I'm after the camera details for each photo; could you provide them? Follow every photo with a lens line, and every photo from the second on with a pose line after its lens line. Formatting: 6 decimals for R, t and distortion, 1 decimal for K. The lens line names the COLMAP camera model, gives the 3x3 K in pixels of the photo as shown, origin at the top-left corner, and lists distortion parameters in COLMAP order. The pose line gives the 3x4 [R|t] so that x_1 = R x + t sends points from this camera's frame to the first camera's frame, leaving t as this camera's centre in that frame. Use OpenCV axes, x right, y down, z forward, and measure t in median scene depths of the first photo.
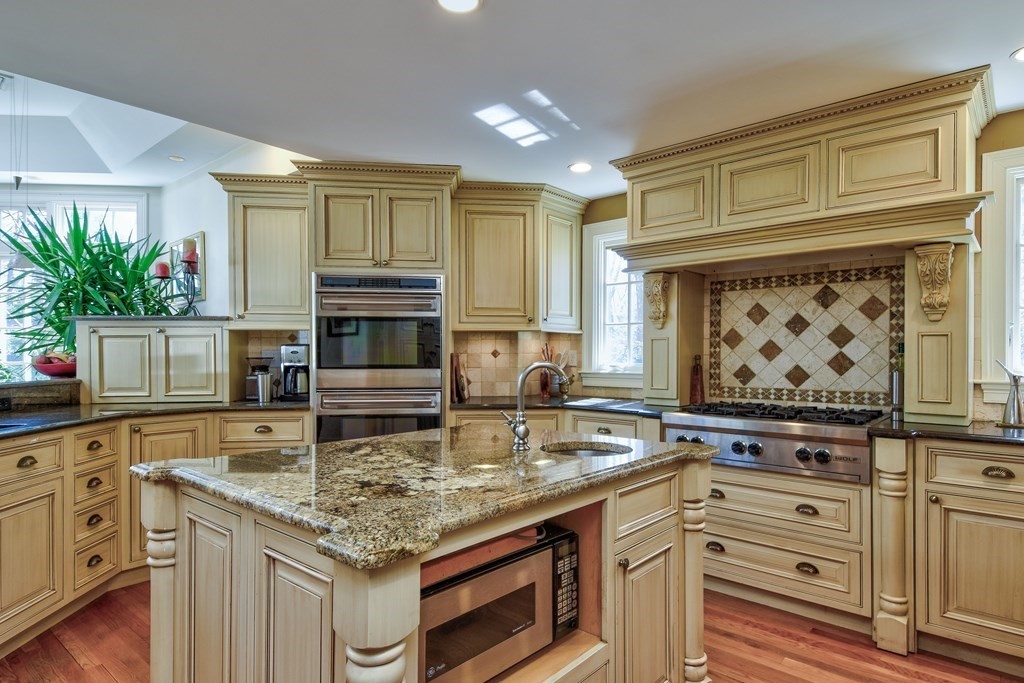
lens RADIAL K [[562.7, 0, 514.2], [0, 562.7, 347.3], [0, 0, 1]] dist [0.021801, -0.003274]
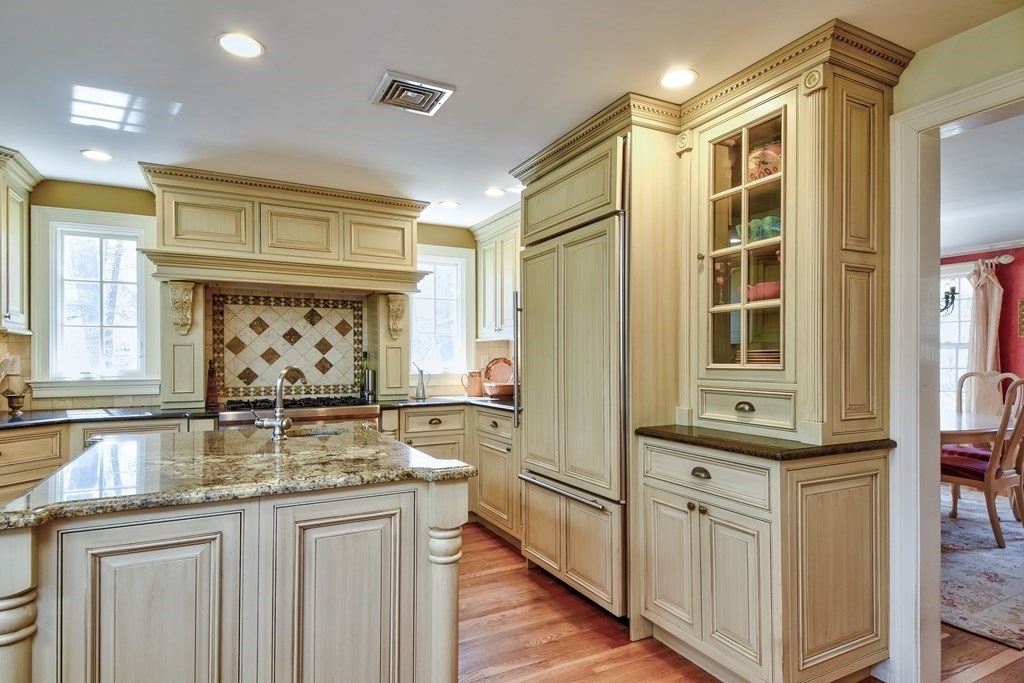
lens RADIAL K [[562.7, 0, 508.3], [0, 562.7, 348.0], [0, 0, 1]] dist [0.021801, -0.003274]
pose [[0.389448, 0.015972, 0.920910, -0.511503], [-0.010442, 0.999862, -0.012925, -0.001729], [-0.920989, -0.004583, 0.389561, 0.032313]]
